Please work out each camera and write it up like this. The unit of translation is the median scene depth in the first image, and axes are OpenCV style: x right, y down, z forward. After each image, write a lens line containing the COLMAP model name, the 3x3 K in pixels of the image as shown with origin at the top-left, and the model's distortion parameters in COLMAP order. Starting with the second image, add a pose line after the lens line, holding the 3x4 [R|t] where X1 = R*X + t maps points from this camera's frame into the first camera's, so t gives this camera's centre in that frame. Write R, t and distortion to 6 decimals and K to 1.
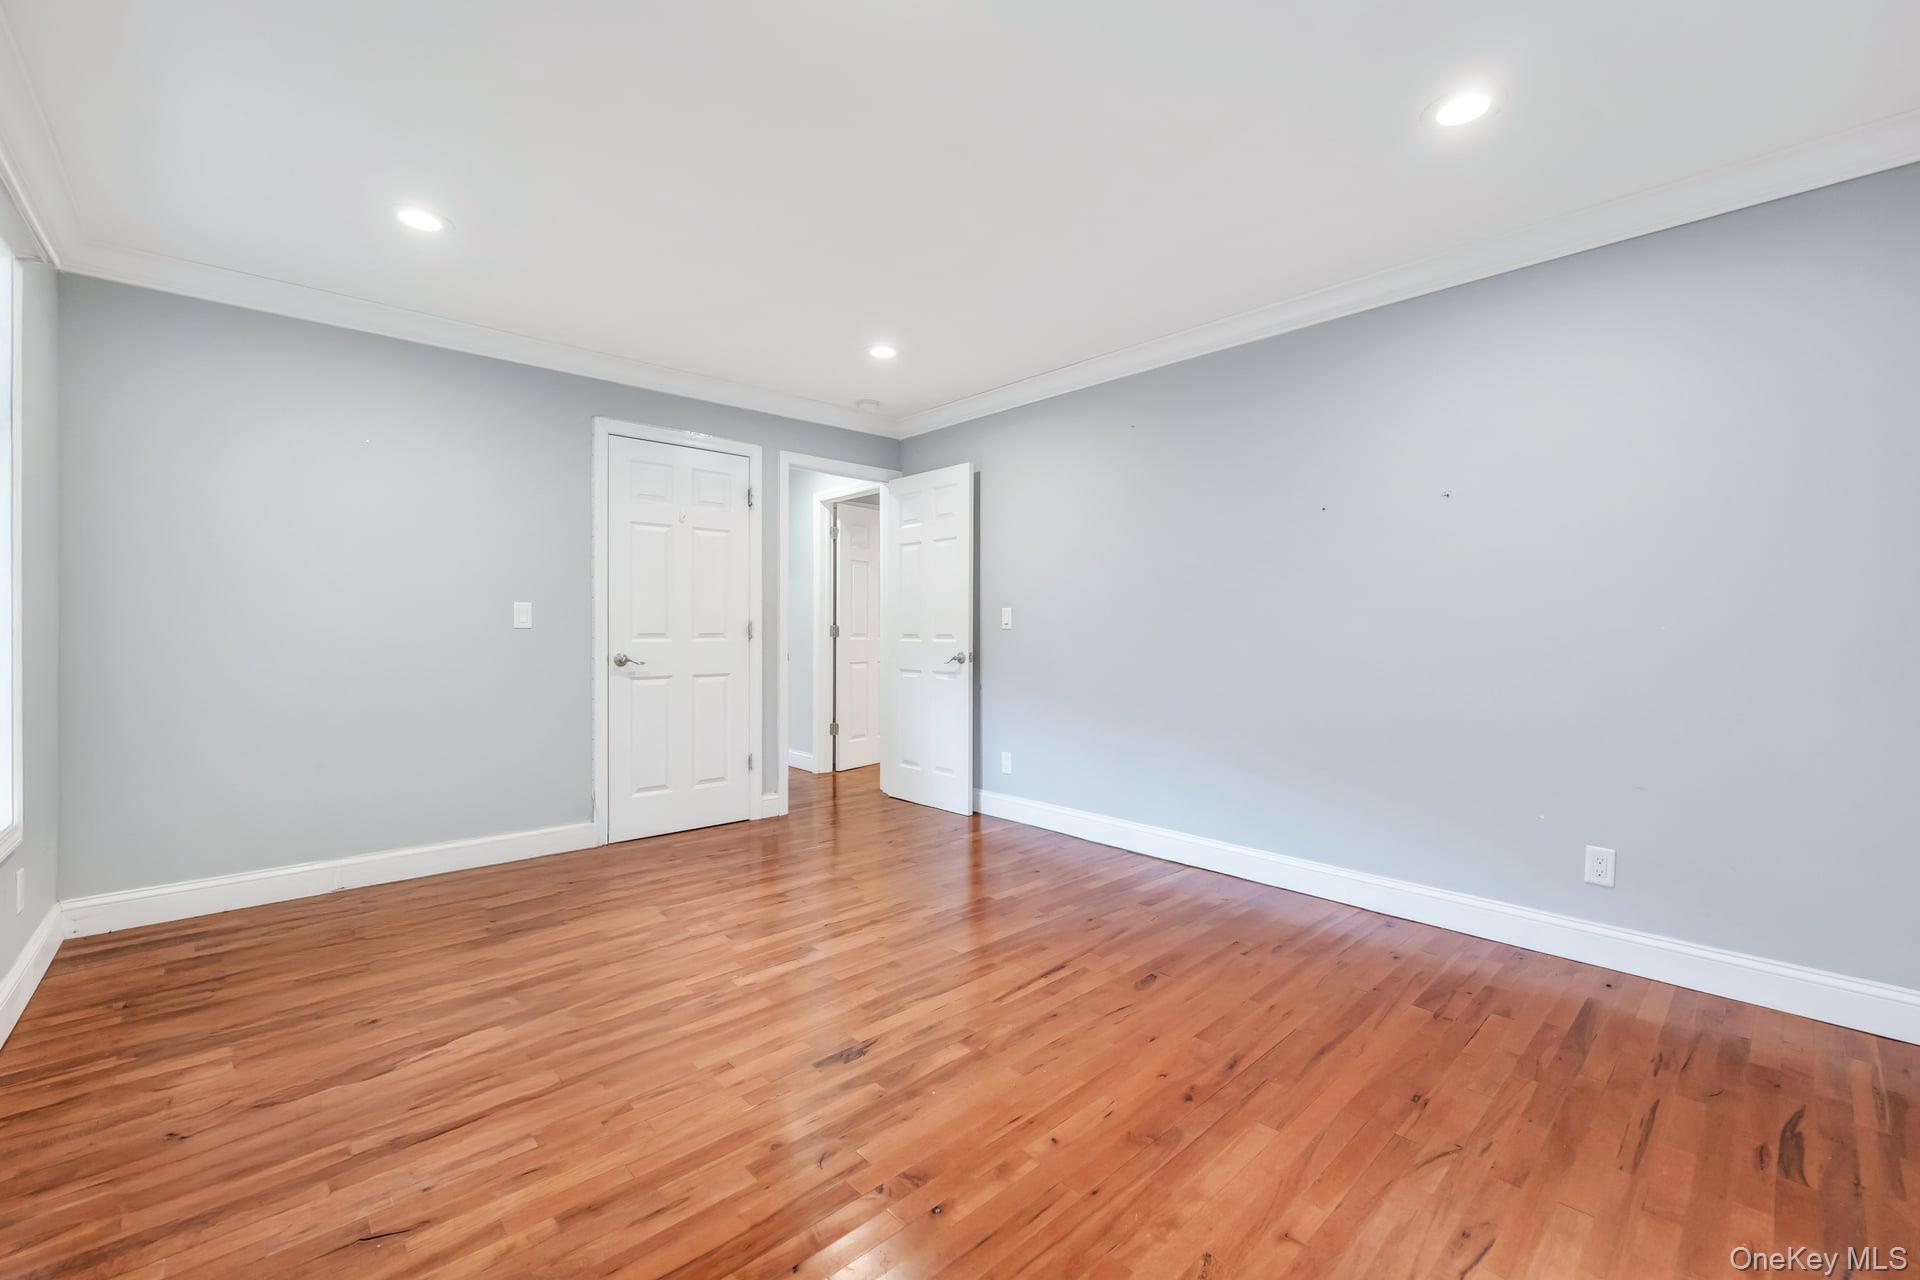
lens RADIAL K [[791.1, 0, 957.6], [0, 791.1, 644.5], [0, 0, 1]] dist [-0.010513, 0.000317]
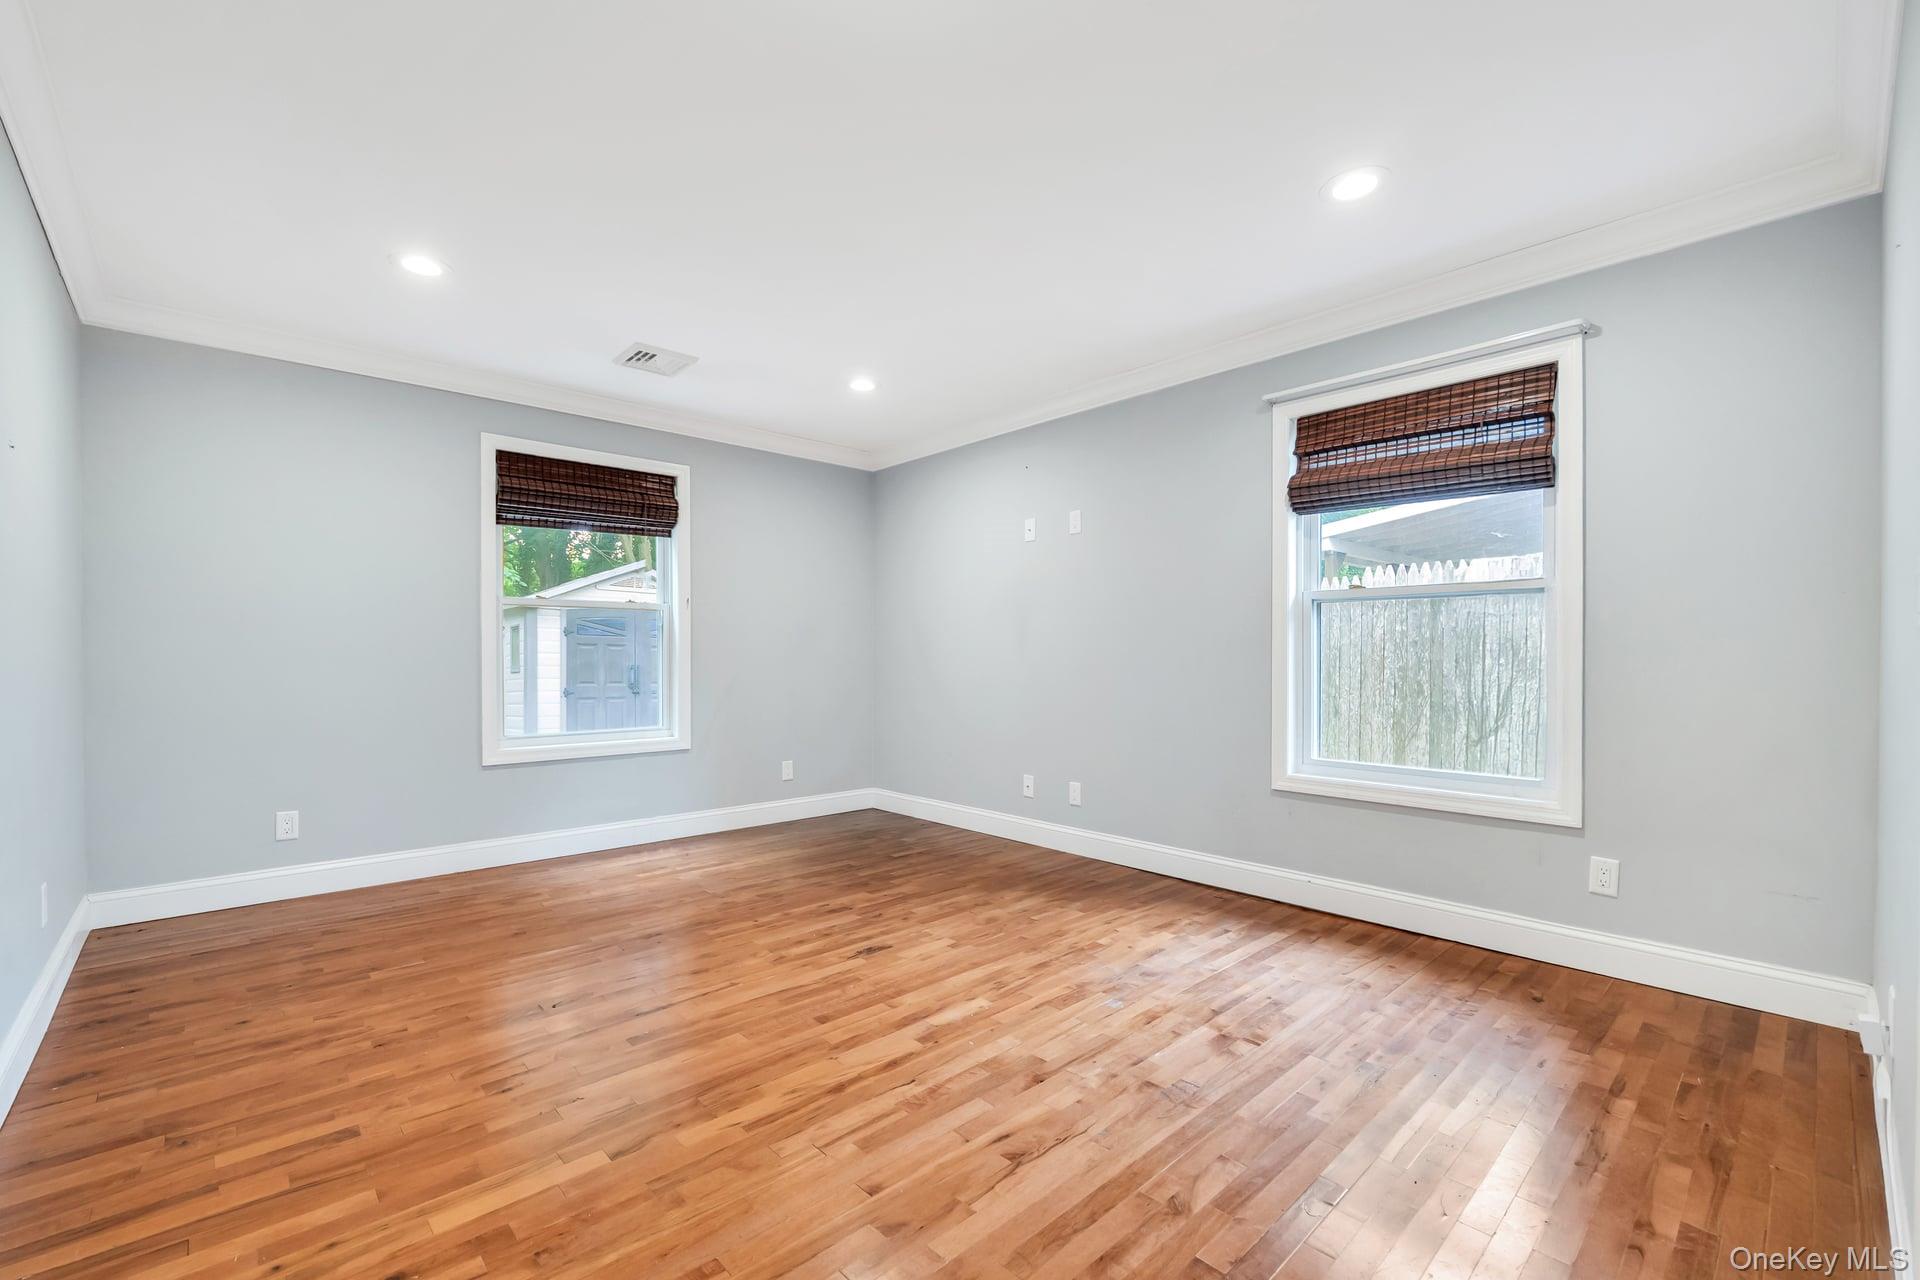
lens RADIAL K [[791.1, 0, 957.6], [0, 791.1, 644.5], [0, 0, 1]] dist [-0.010513, 0.000317]
pose [[-0.999999, -0.001441, -0.000339, -0.256928], [-0.001442, 0.999988, 0.004674, -0.024038], [0.000333, 0.004674, -0.999989, 2.088772]]
